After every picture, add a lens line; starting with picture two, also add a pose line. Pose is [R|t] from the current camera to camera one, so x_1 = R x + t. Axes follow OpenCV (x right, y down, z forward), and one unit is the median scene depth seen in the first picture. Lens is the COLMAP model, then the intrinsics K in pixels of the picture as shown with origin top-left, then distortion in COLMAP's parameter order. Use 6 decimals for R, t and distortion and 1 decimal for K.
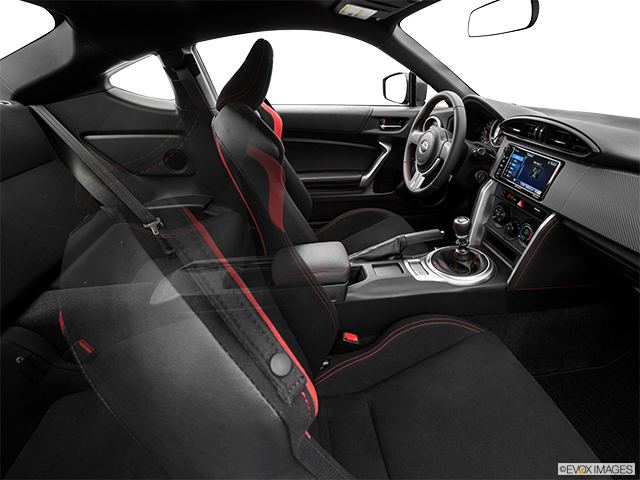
lens RADIAL K [[334.2, 0, 320.0], [0, 334.2, 240.0], [0, 0, 1]] dist [-0.072095, 0.020940]
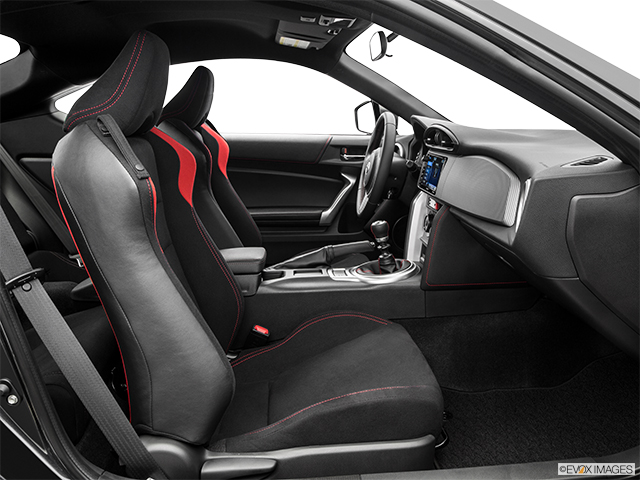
lens RADIAL K [[542.9, 0, 320.0], [0, 542.9, 240.0], [0, 0, 1]] dist [-0.152033, 0.145454]
pose [[0.999460, 0.010231, -0.031229, 0.218265], [-0.017624, 0.968959, -0.246593, 0.295556], [0.027737, 0.247011, 0.968616, -0.444399]]
